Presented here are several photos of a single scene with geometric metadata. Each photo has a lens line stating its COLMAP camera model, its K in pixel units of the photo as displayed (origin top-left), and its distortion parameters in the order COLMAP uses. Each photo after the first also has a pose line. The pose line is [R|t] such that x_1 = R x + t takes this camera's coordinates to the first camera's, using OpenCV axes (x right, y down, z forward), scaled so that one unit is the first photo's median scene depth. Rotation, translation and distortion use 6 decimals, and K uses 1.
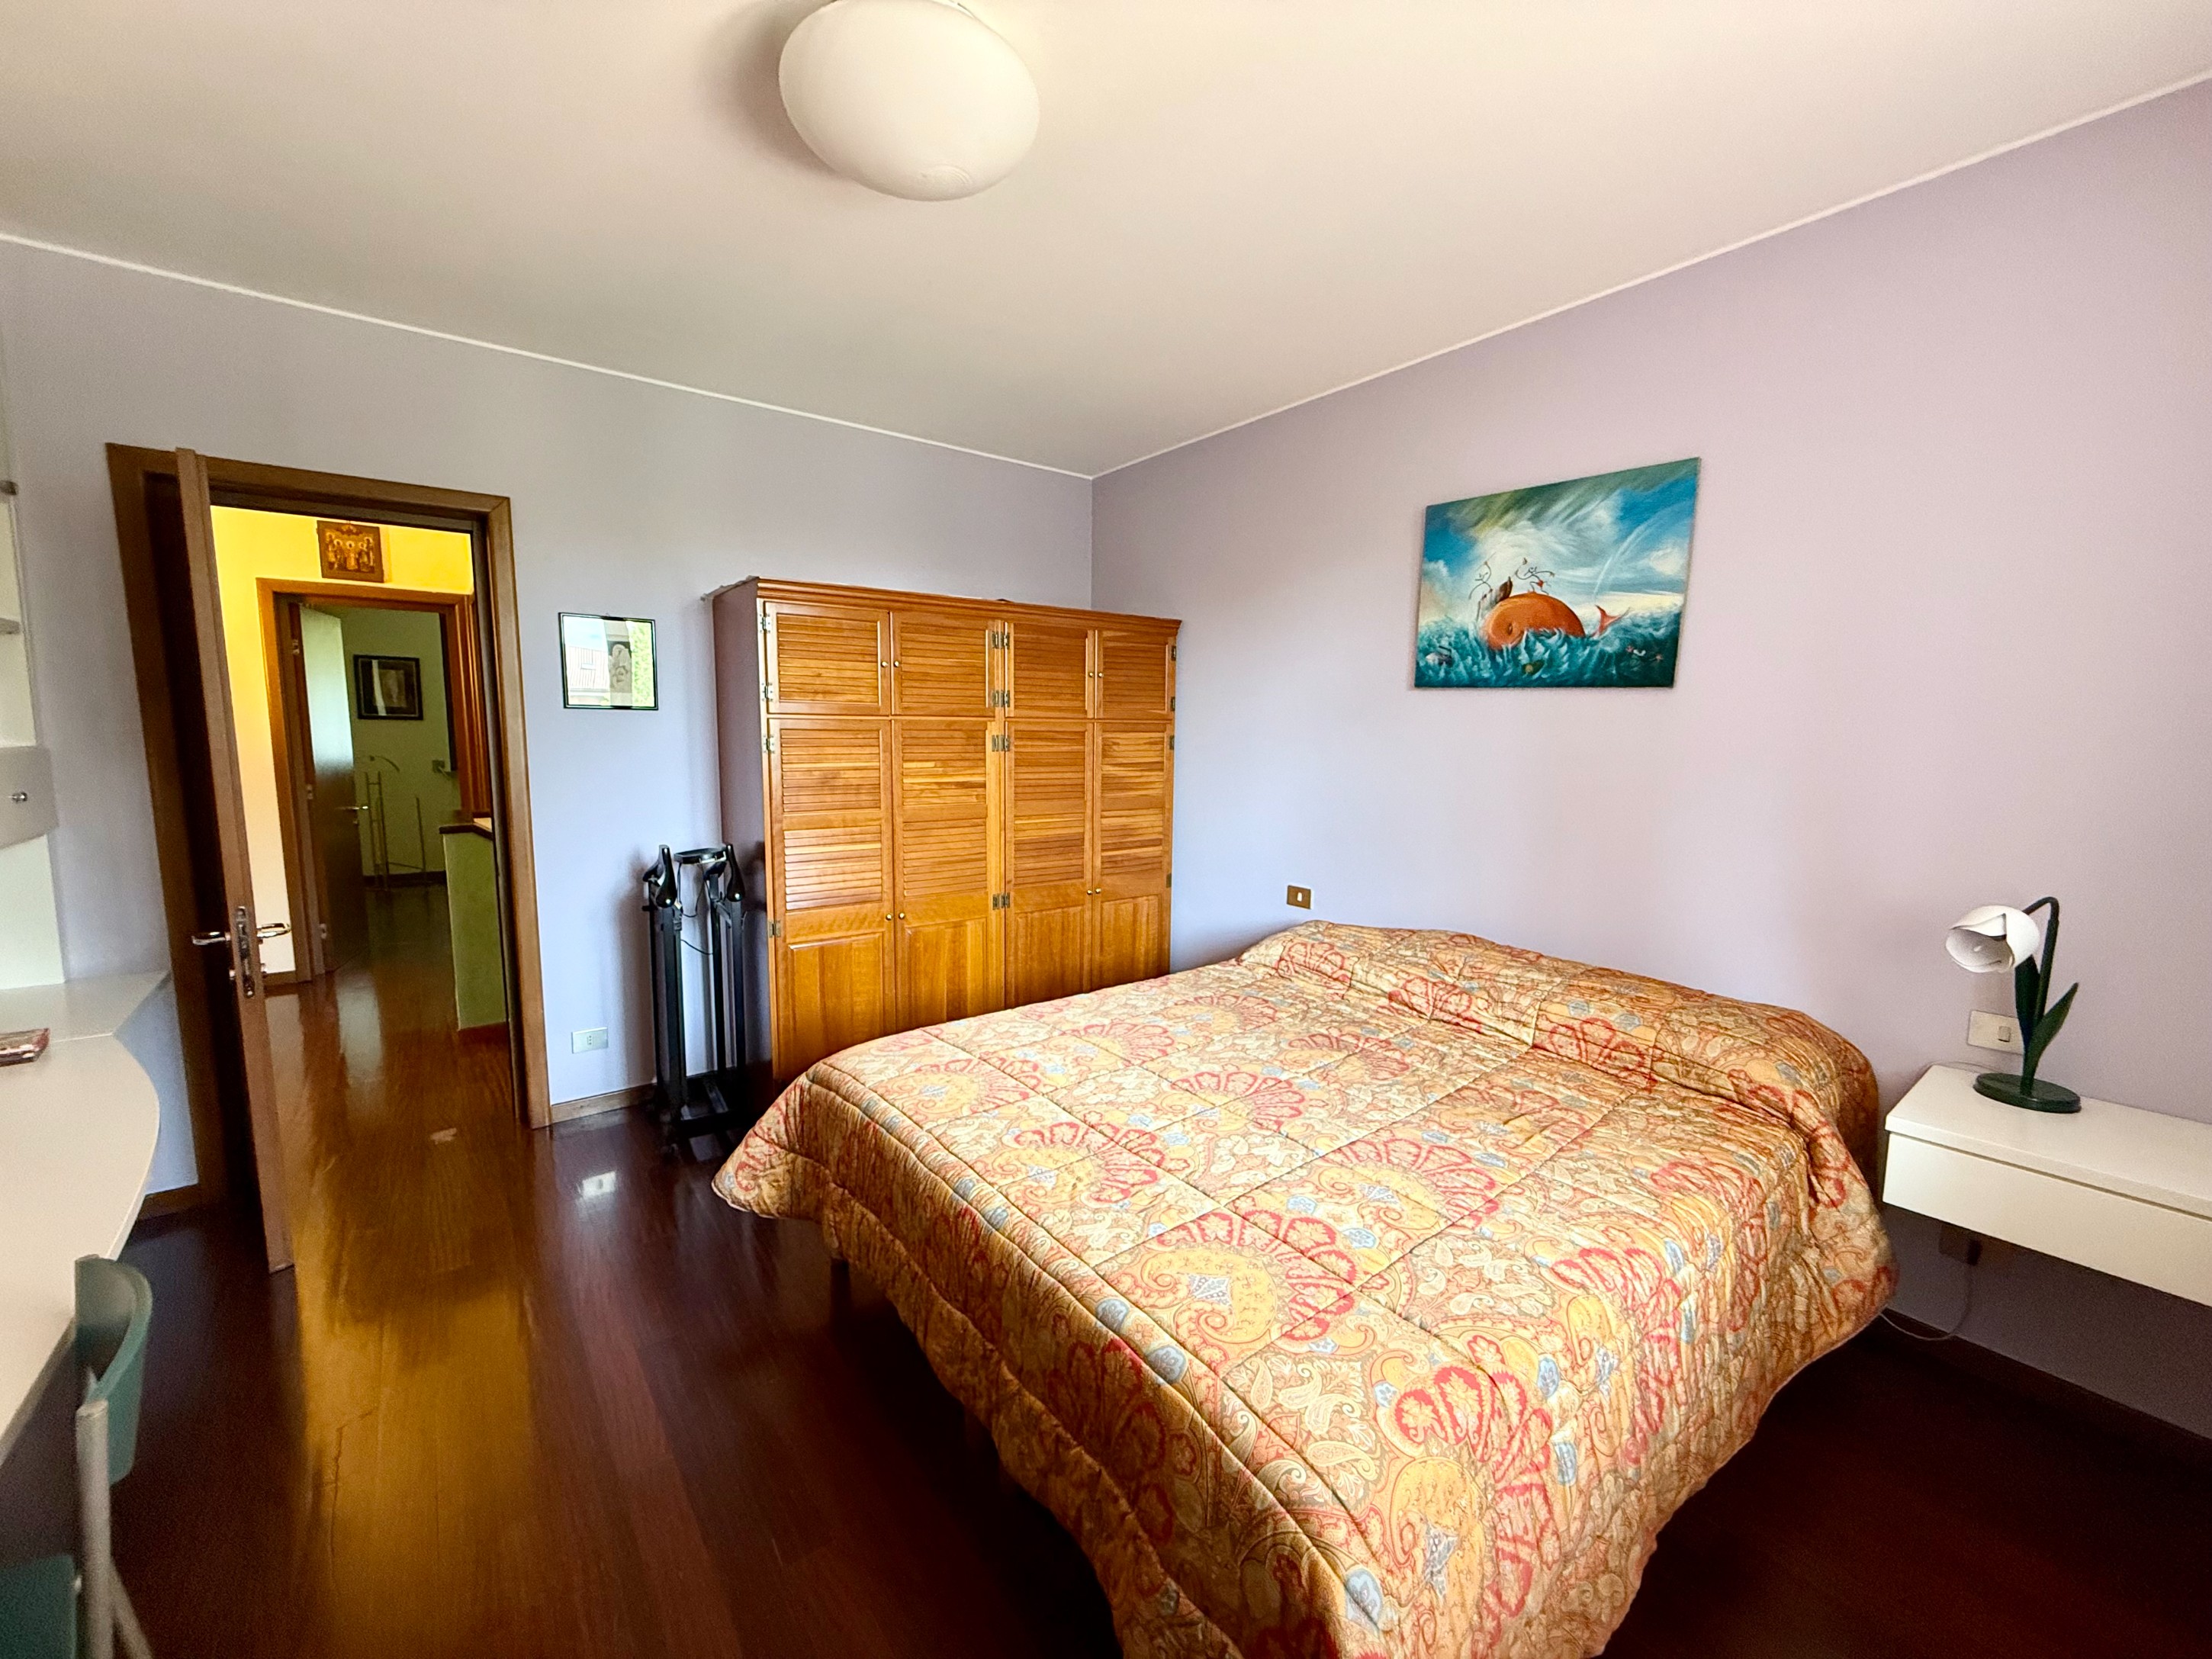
lens RADIAL K [[882.7, 0, 1097.0], [0, 882.7, 826.6], [0, 0, 1]] dist [-0.000799, 0.000529]
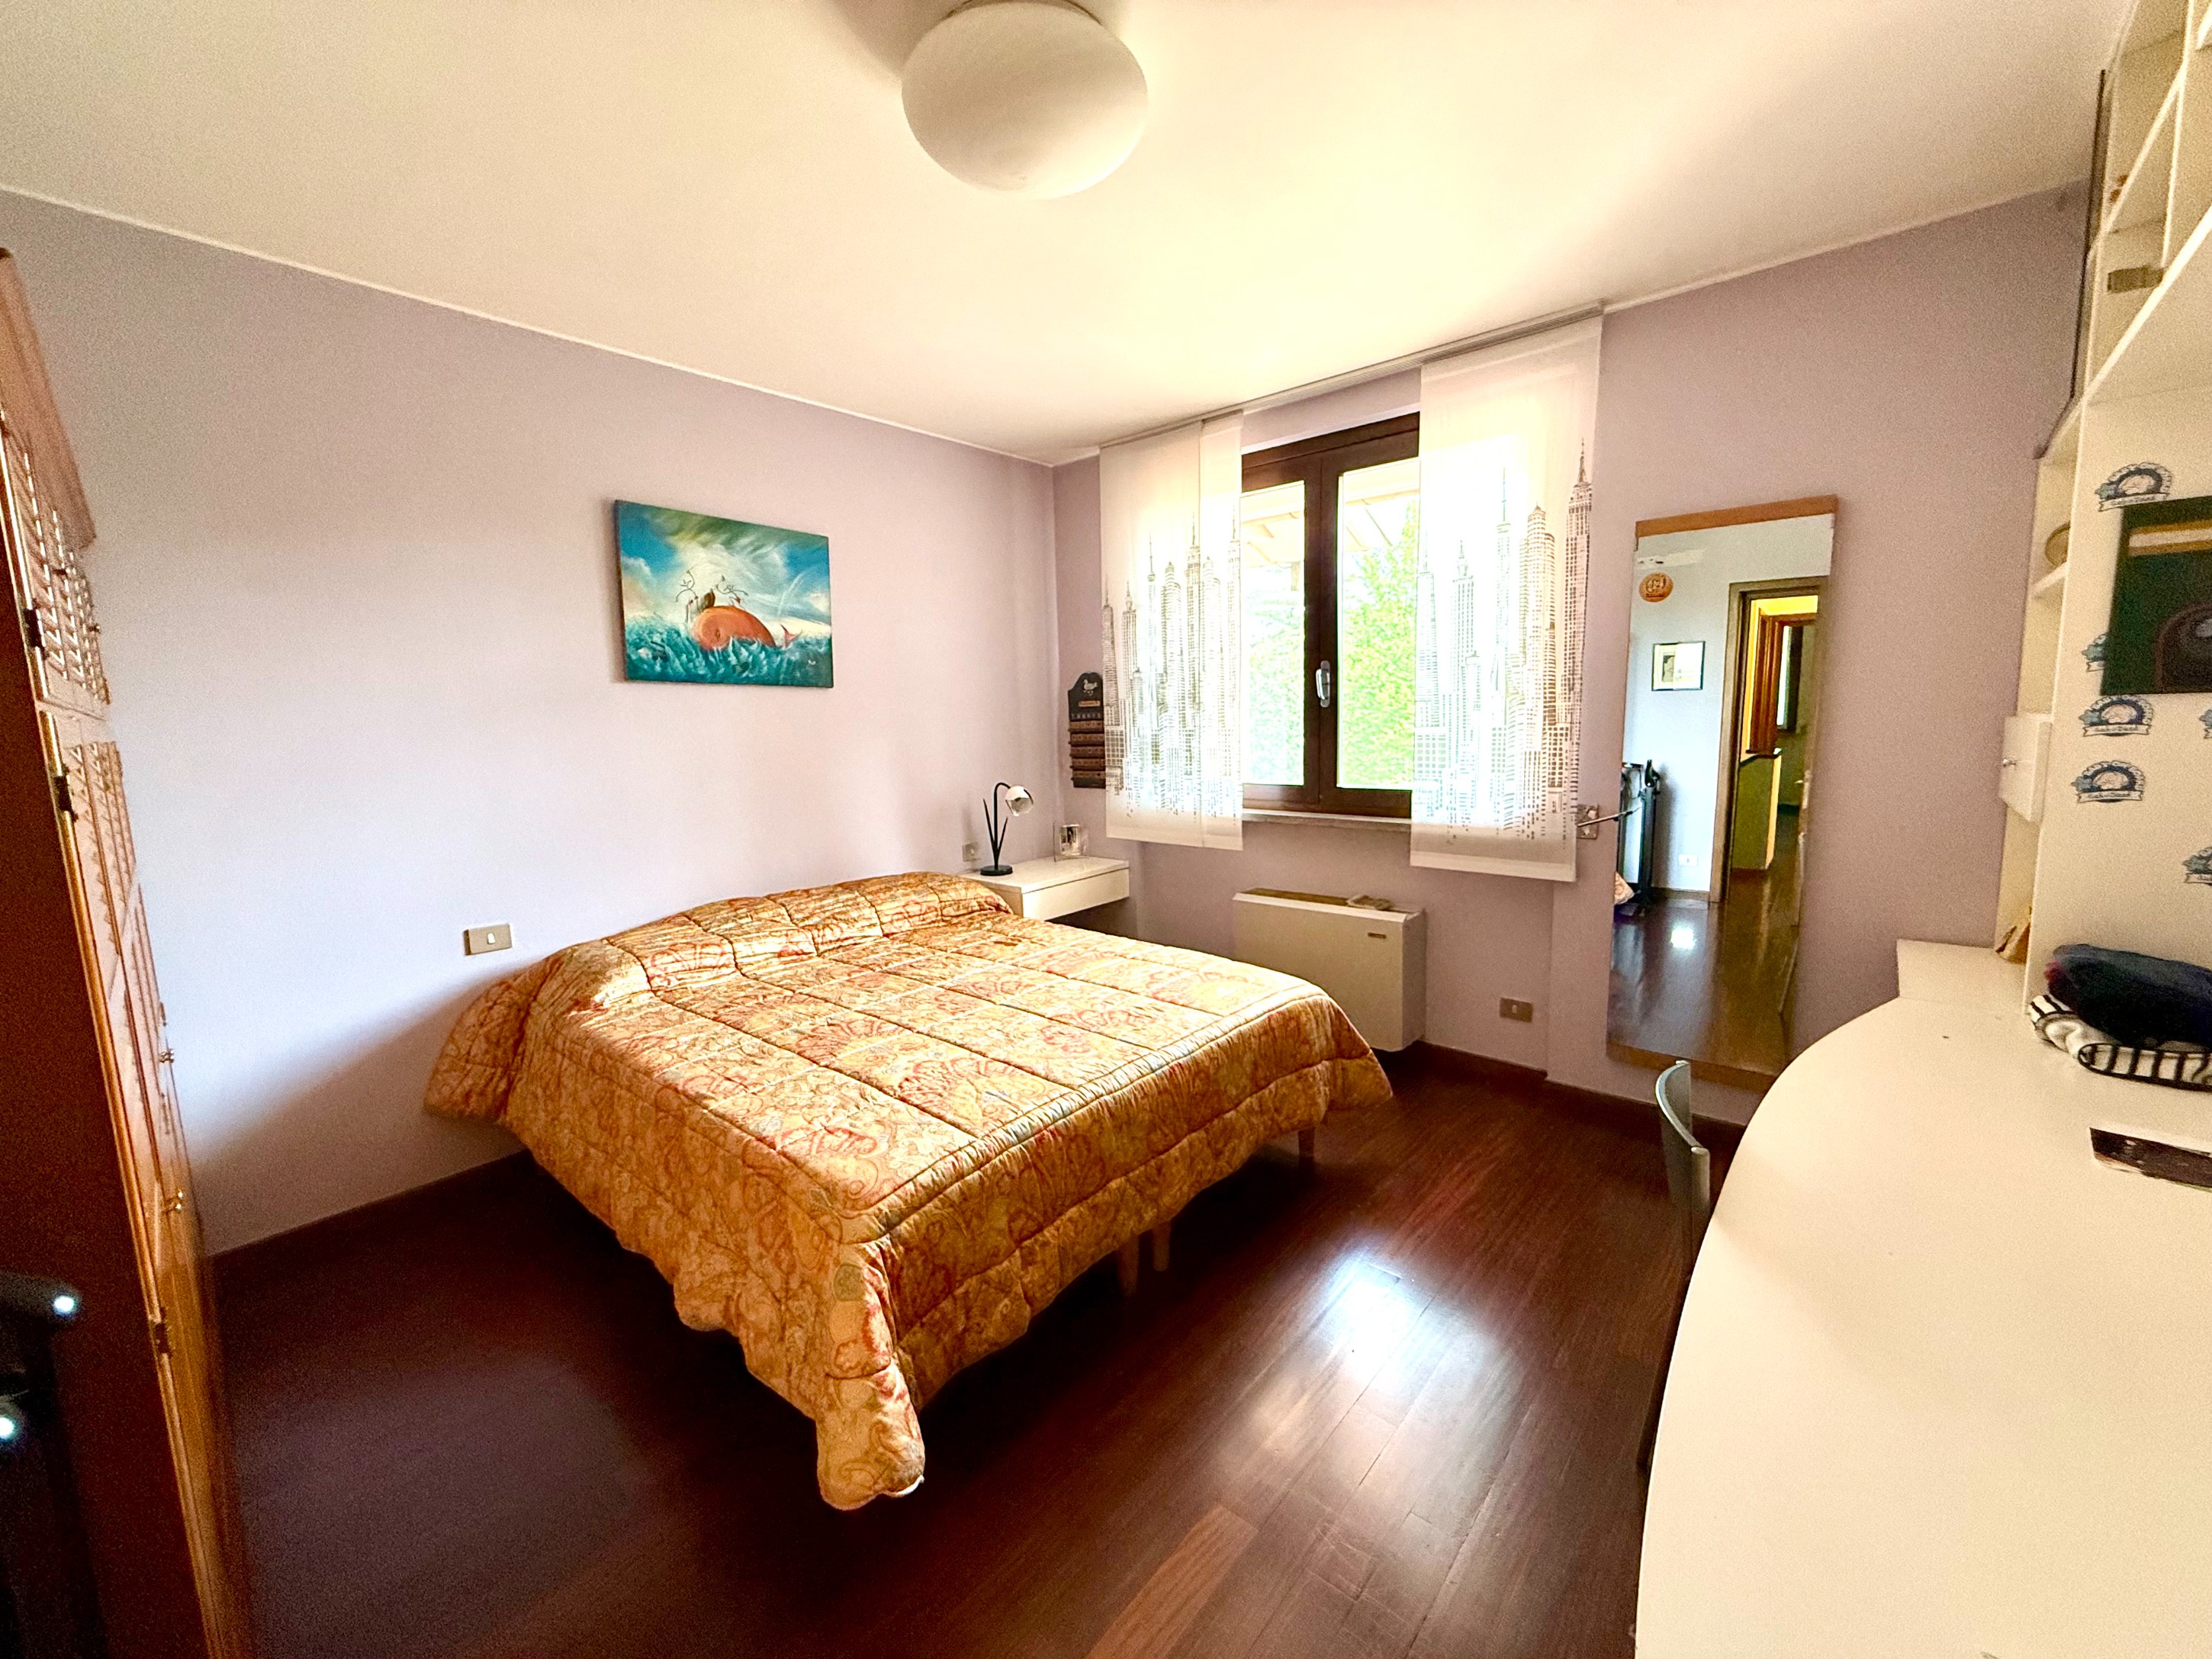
lens RADIAL K [[882.7, 0, 1097.9], [0, 882.7, 828.9], [0, 0, 1]] dist [-0.000799, 0.000529]
pose [[-0.181774, -0.134503, 0.974098, -0.825251], [0.133161, 0.978110, 0.159905, -0.092256], [-0.974283, 0.158778, -0.159885, 0.752048]]
